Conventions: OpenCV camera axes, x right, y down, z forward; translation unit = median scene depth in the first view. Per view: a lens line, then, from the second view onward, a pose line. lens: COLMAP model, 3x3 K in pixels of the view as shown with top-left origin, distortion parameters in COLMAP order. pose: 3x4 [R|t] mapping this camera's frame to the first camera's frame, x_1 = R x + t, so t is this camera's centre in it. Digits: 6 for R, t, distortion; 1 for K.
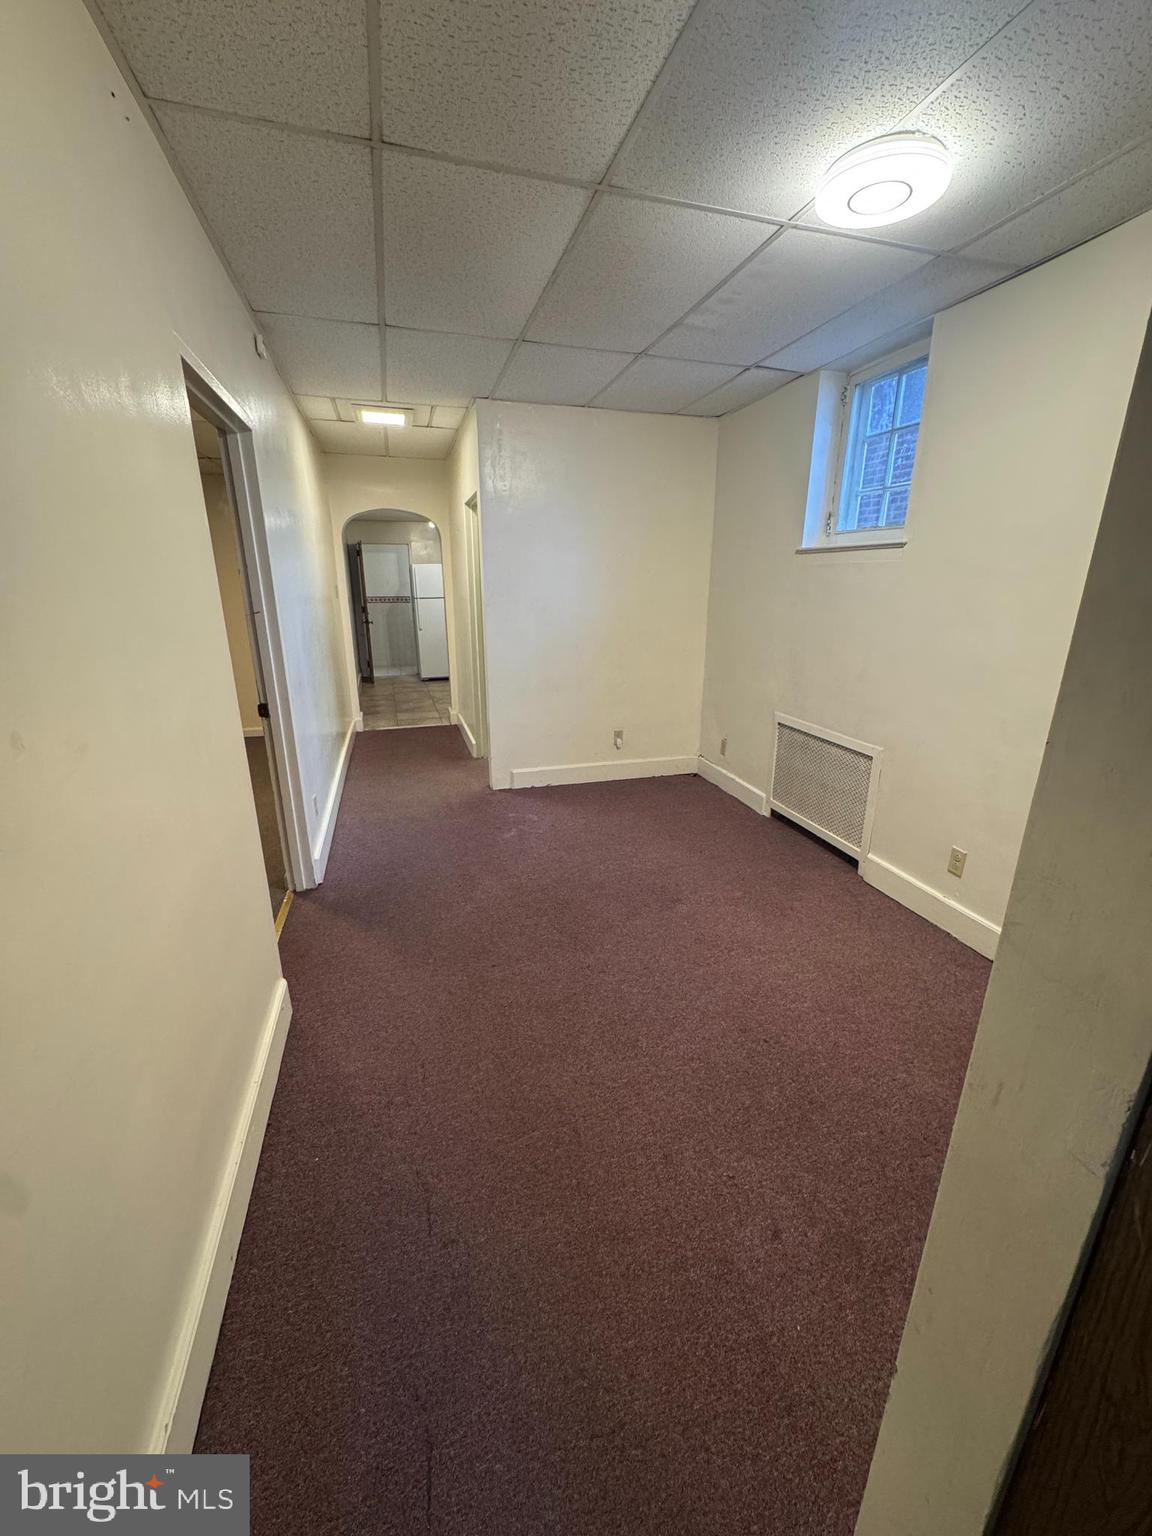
lens RADIAL K [[611.6, 0, 576.0], [0, 611.6, 768.0], [0, 0, 1]] dist [0.000116, 0.000021]
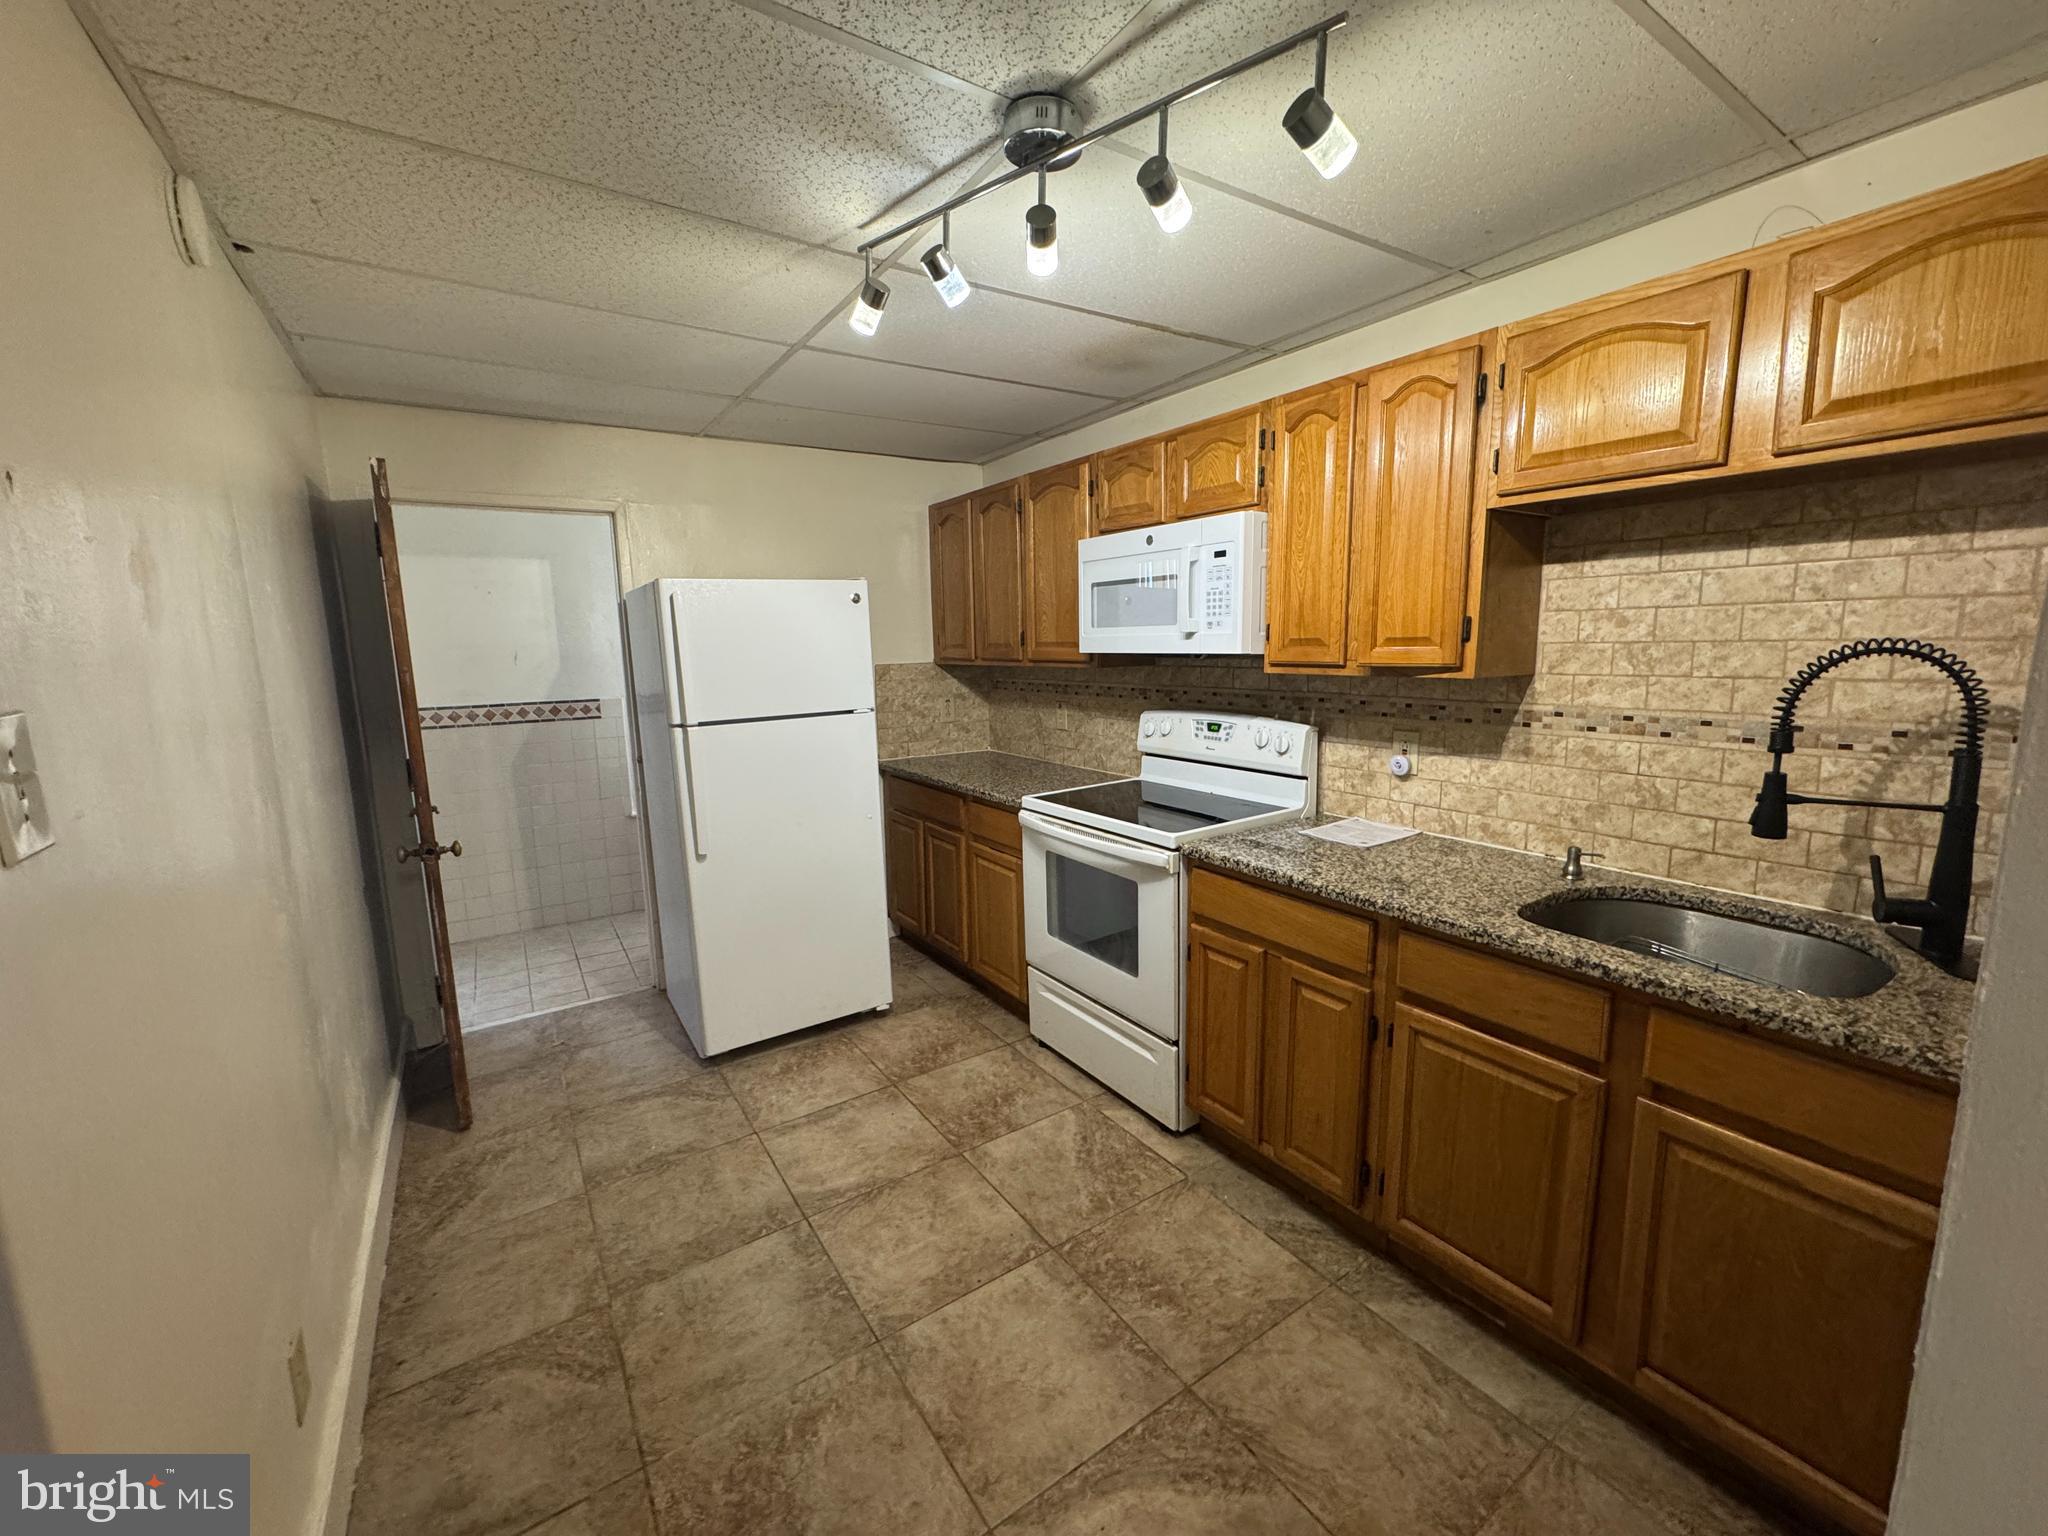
lens RADIAL K [[815.5, 0, 1024.0], [0, 815.5, 768.0], [0, 0, 1]] dist [0.000116, 0.000021]
pose [[0.952075, -0.072923, 0.297045, -0.202212], [0.115057, 0.985219, -0.126910, -0.179271], [-0.283399, 0.155005, 0.946392, 0.597018]]
